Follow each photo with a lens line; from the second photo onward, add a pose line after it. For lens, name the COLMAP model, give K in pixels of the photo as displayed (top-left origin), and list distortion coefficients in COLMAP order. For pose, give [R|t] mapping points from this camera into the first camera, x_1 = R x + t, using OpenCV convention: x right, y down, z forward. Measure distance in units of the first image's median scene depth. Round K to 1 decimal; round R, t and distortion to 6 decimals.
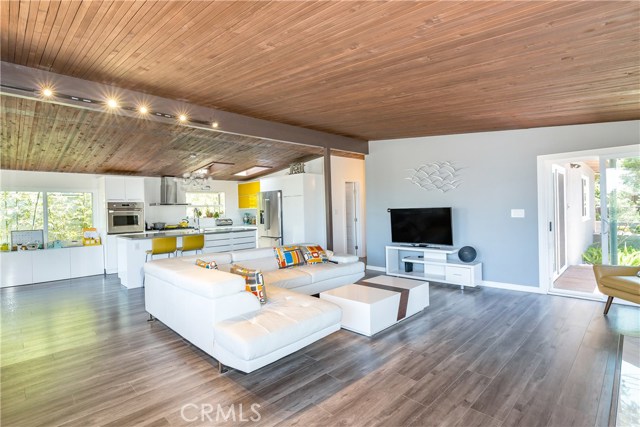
lens RADIAL K [[317.1, 0, 311.6], [0, 317.1, 211.2], [0, 0, 1]] dist [0.000085, 0.000010]
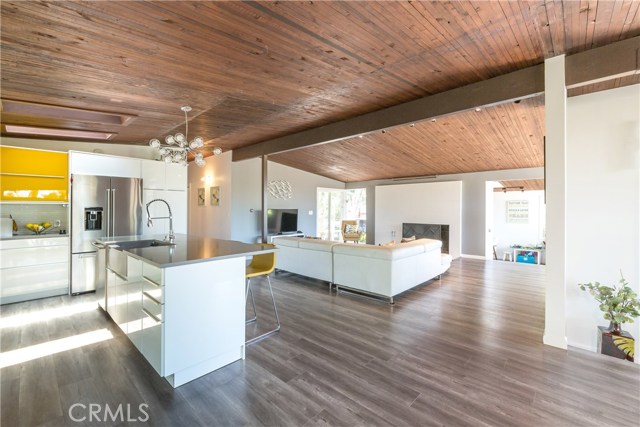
lens RADIAL K [[277.6, 0, 318.1], [0, 277.6, 210.5], [0, 0, 1]] dist [-0.002413, -0.000416]
pose [[-0.048055, 0.024423, 0.998546, -0.744842], [0.007657, 0.999681, -0.024083, 0.021583], [-0.998815, 0.006488, -0.048227, 0.658284]]
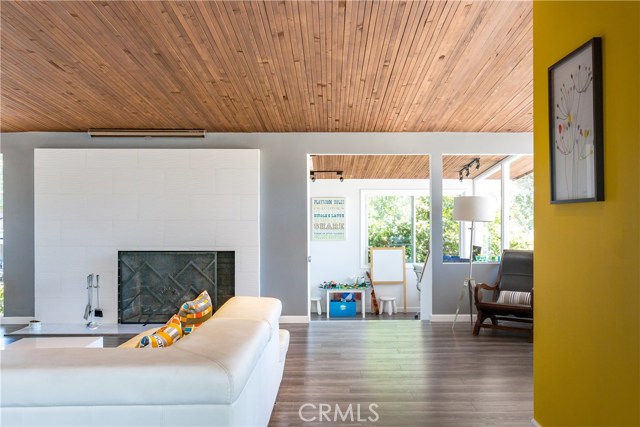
lens RADIAL K [[577.2, 0, 338.3], [0, 577.2, 213.1], [0, 0, 1]] dist [0.004102, 0.001070]
pose [[-0.721485, 0.034846, 0.691553, -0.499531], [0.030568, 0.999362, -0.018465, 0.016378], [-0.691755, 0.007817, -0.722090, 0.669098]]
